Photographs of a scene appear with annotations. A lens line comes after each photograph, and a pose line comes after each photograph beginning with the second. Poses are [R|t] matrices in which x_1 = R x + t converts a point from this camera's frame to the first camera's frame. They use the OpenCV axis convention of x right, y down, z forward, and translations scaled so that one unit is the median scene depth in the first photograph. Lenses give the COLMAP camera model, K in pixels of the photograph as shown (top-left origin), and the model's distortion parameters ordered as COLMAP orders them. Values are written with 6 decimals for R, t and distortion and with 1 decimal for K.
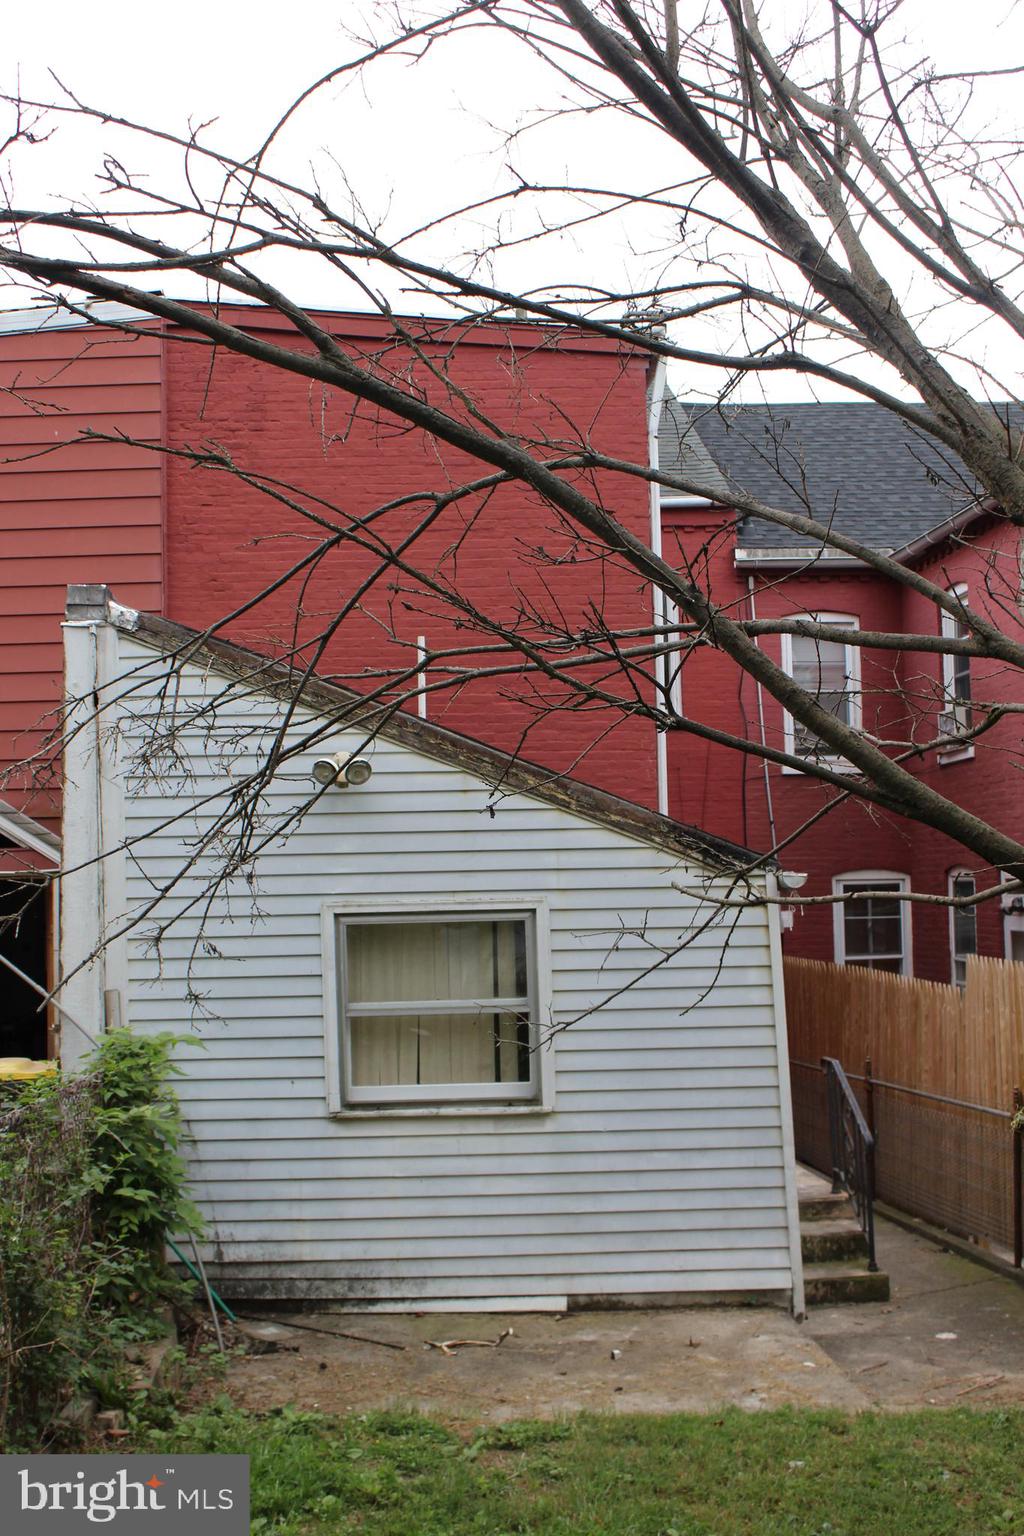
lens RADIAL K [[1691.3, 0, 509.9], [0, 1691.3, 770.0], [0, 0, 1]] dist [-0.103790, 0.000000]
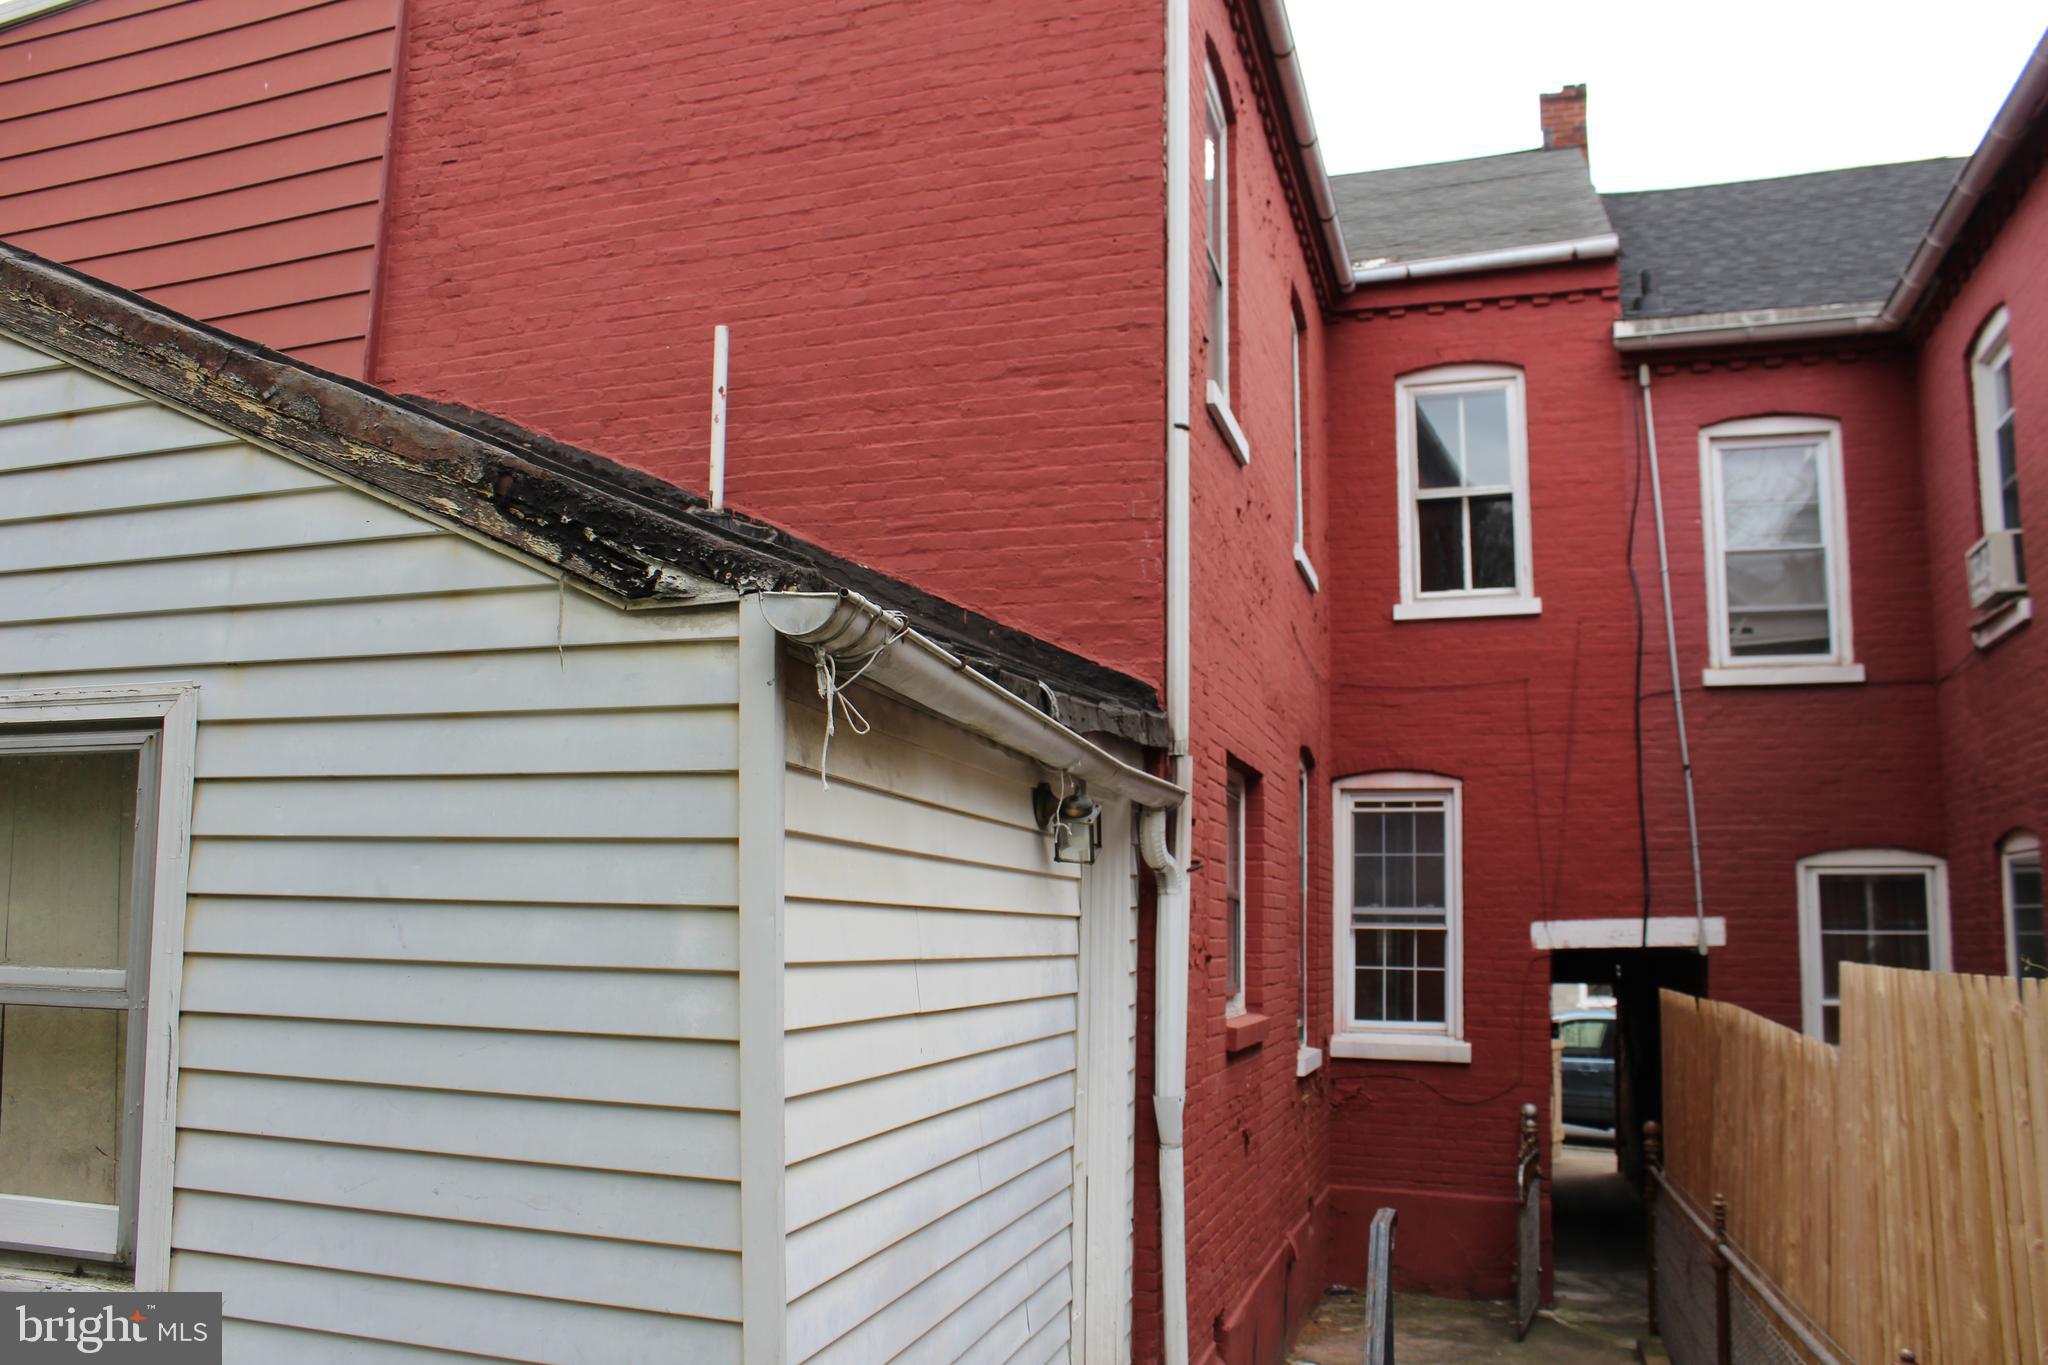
lens RADIAL K [[1691.7, 0, 1023.6], [0, 1691.7, 685.8], [0, 0, 1]] dist [-0.082025, 0.002265]
pose [[0.930292, -0.019131, -0.366321, 0.225589], [-0.009419, 0.997064, -0.075990, 0.072502], [0.366699, 0.074143, 0.927381, 0.539660]]
